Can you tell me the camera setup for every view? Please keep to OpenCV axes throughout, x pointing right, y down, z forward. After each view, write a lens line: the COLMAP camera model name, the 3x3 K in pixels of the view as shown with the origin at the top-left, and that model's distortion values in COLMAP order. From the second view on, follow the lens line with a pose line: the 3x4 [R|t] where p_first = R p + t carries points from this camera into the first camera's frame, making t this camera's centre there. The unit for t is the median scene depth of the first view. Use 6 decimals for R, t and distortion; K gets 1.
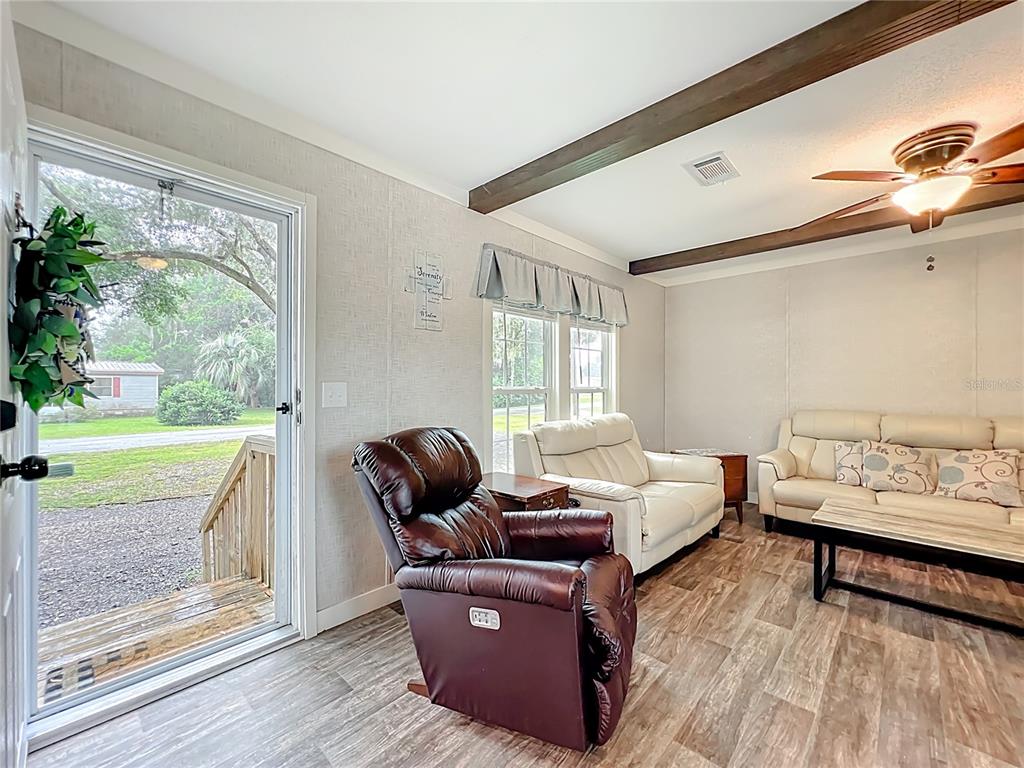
lens RADIAL K [[420.1, 0, 512.0], [0, 420.1, 384.0], [0, 0, 1]] dist [0.000889, 0.000270]
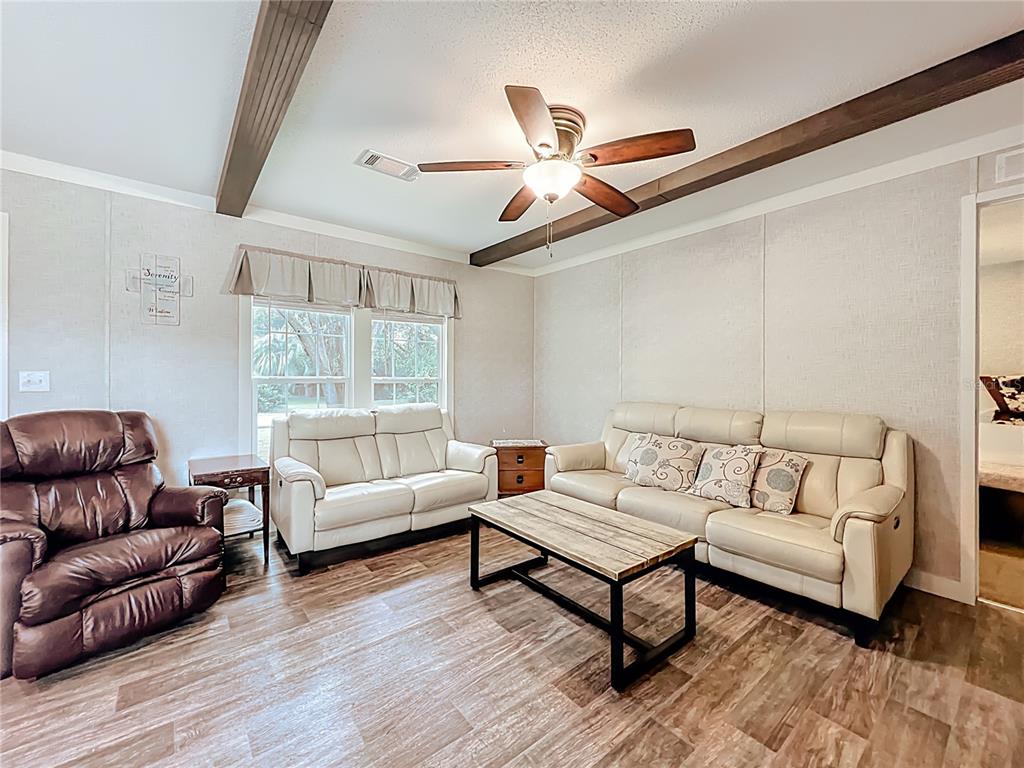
lens RADIAL K [[418.4, 0, 509.6], [0, 418.4, 380.3], [0, 0, 1]] dist [-0.000607, -0.000451]
pose [[0.990208, 0.004727, -0.139521, 0.771922], [-0.003379, 0.999945, 0.009894, 0.004956], [0.139560, -0.009326, 0.990170, 0.020152]]
